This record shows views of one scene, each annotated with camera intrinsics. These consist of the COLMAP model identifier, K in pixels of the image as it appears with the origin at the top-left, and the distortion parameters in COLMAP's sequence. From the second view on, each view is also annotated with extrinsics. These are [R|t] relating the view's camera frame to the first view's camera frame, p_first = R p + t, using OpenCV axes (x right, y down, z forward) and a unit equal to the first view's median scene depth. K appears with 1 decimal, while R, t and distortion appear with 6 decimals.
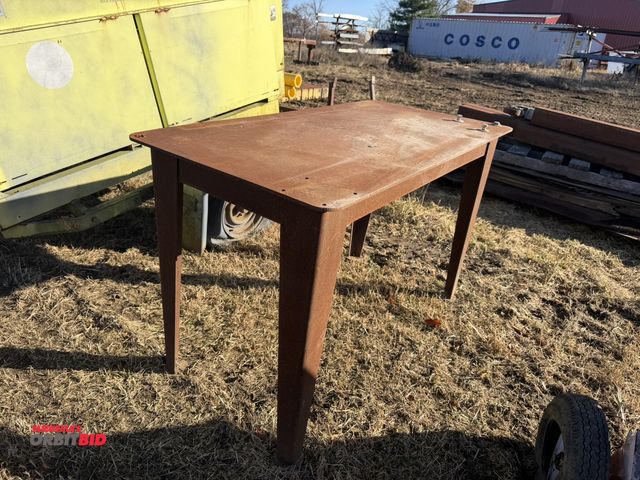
lens RADIAL K [[467.8, 0, 318.8], [0, 467.8, 241.9], [0, 0, 1]] dist [0.024249, -0.007033]
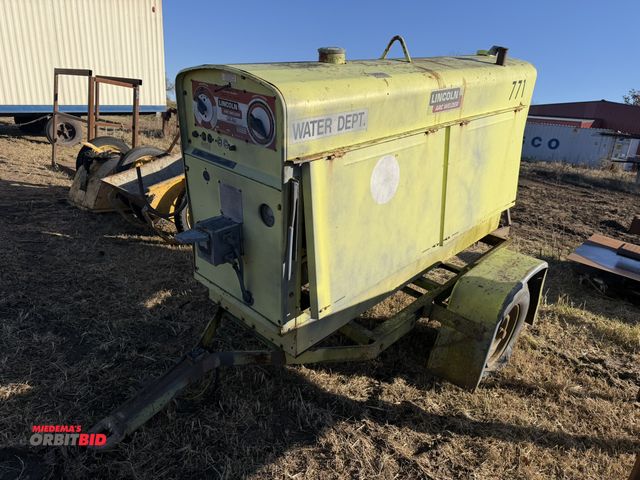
lens RADIAL K [[467.8, 0, 321.4], [0, 467.8, 239.6], [0, 0, 1]] dist [0.024249, -0.007033]
pose [[0.997617, 0.062198, -0.029853, -0.541215], [-0.066353, 0.983505, -0.168270, -0.084902], [0.018895, 0.169850, 0.985289, 0.113010]]
